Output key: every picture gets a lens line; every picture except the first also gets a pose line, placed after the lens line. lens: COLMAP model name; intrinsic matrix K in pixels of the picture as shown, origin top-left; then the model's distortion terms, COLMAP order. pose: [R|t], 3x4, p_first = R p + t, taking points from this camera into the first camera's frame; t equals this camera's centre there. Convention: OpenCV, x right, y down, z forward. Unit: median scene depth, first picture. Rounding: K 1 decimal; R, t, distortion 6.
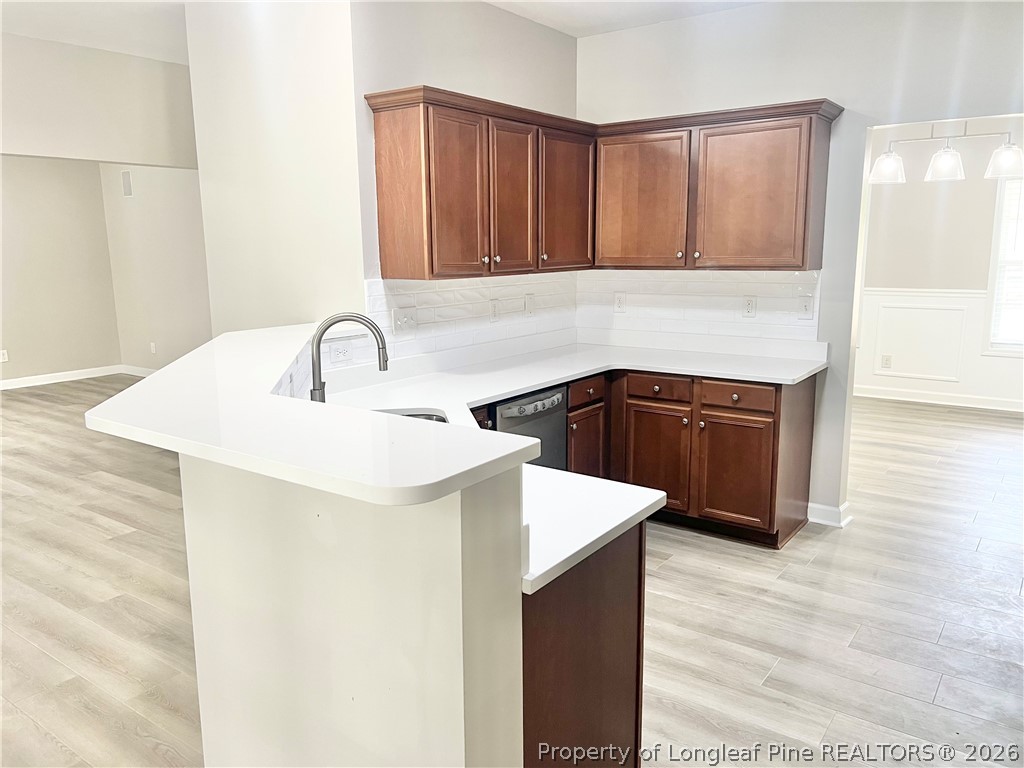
lens RADIAL K [[774.7, 0, 508.0], [0, 774.7, 376.4], [0, 0, 1]] dist [0.070615, -0.075484]
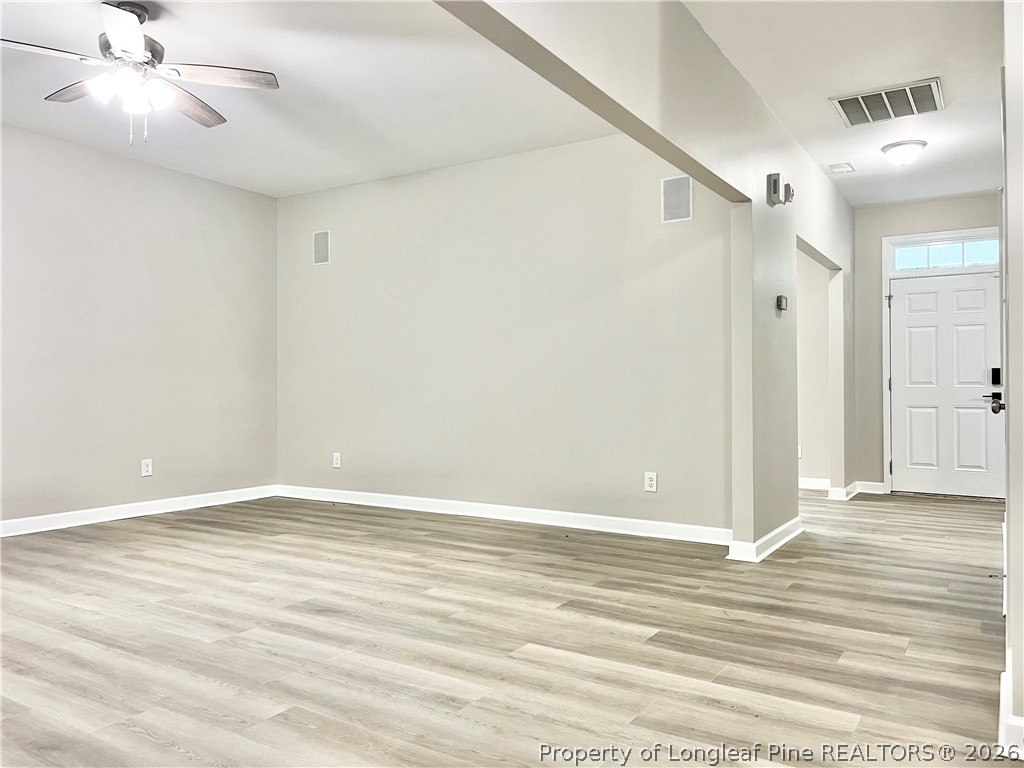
lens RADIAL K [[774.7, 0, 508.0], [0, 774.7, 376.4], [0, 0, 1]] dist [0.070615, -0.075484]
pose [[0.997858, 0.014455, 0.063804, -0.582568], [-0.002355, 0.982587, -0.185789, 0.038494], [-0.065378, 0.185241, 0.980516, 0.432963]]
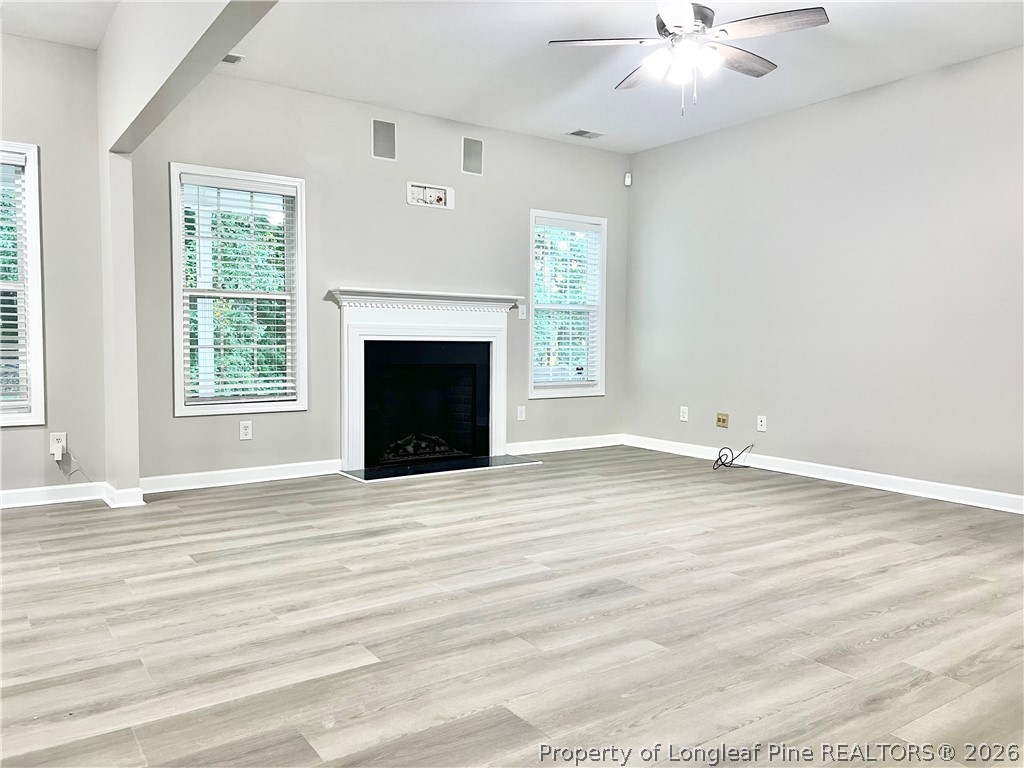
lens RADIAL K [[768.9, 0, 512.5], [0, 768.9, 387.4], [0, 0, 1]] dist [0.054569, -0.059672]
pose [[-0.316676, 0.070434, -0.945915, -0.134631], [-0.165675, 0.977803, 0.128273, -0.105026], [0.933953, 0.197336, -0.297977, 1.194798]]
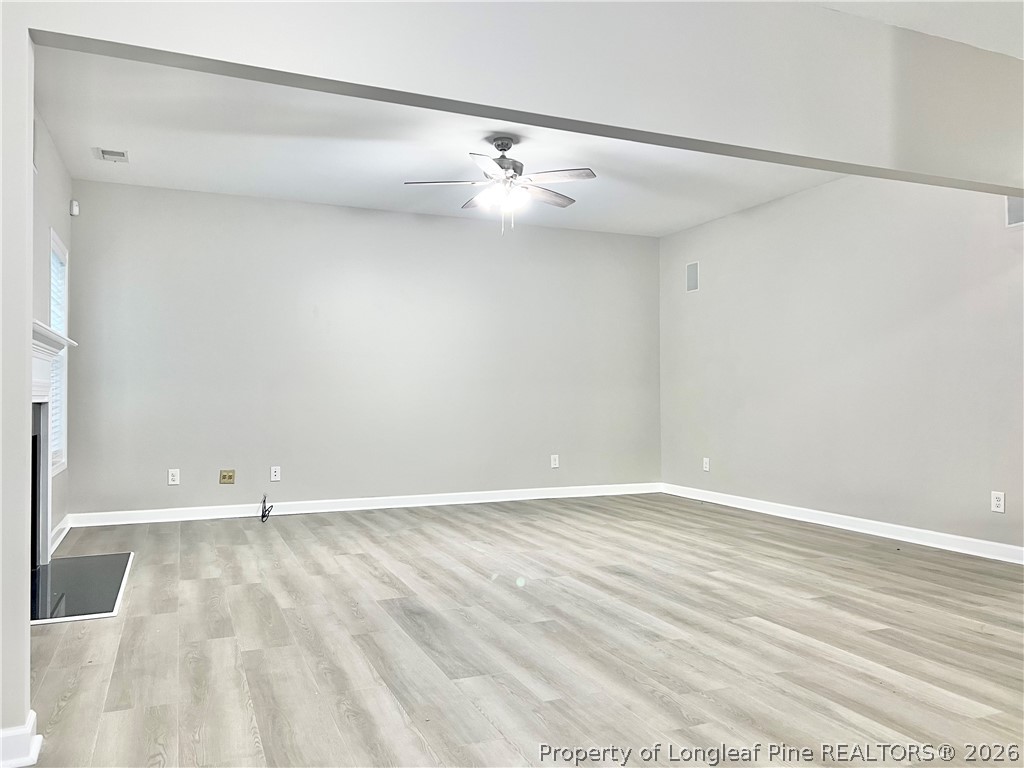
lens RADIAL K [[774.7, 0, 508.0], [0, 774.7, 376.4], [0, 0, 1]] dist [0.070615, -0.075484]
pose [[0.863180, -0.000049, -0.504896, -0.370652], [-0.096591, 0.981514, -0.165229, 0.051186], [0.495570, 0.191391, 0.847219, 0.294836]]
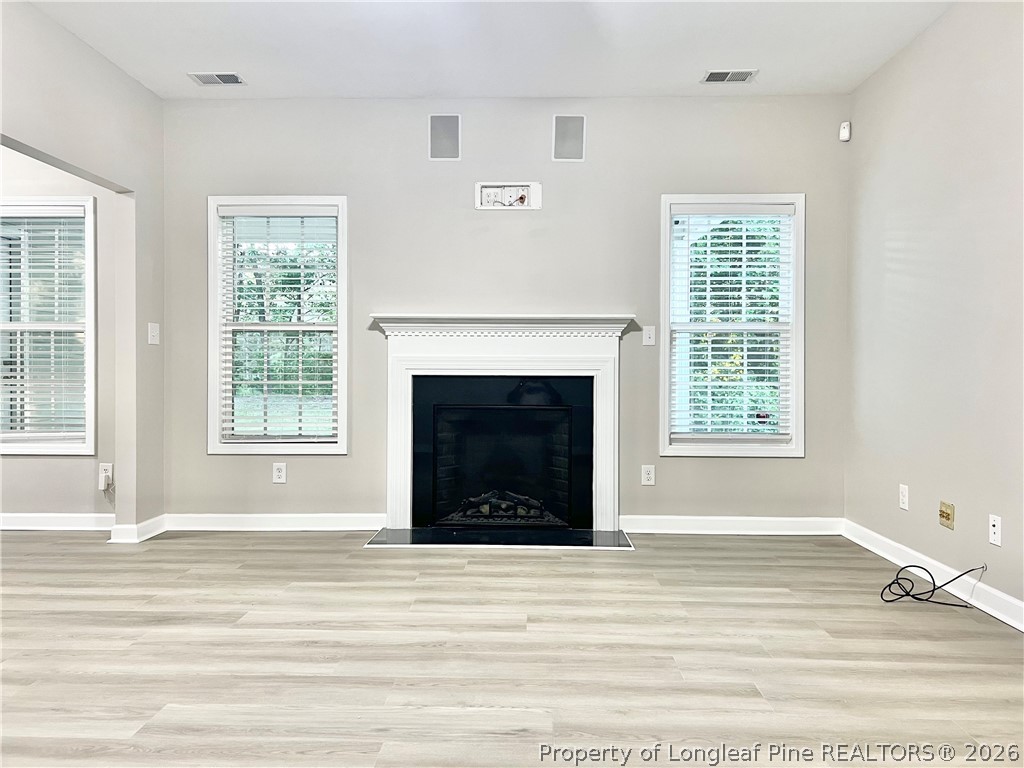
lens RADIAL K [[774.7, 0, 508.0], [0, 774.7, 376.4], [0, 0, 1]] dist [0.070615, -0.075484]
pose [[-0.822703, 0.016246, -0.568239, -0.665466], [-0.089111, 0.983548, 0.157137, -0.149550], [0.561444, 0.179913, -0.807720, 1.471688]]
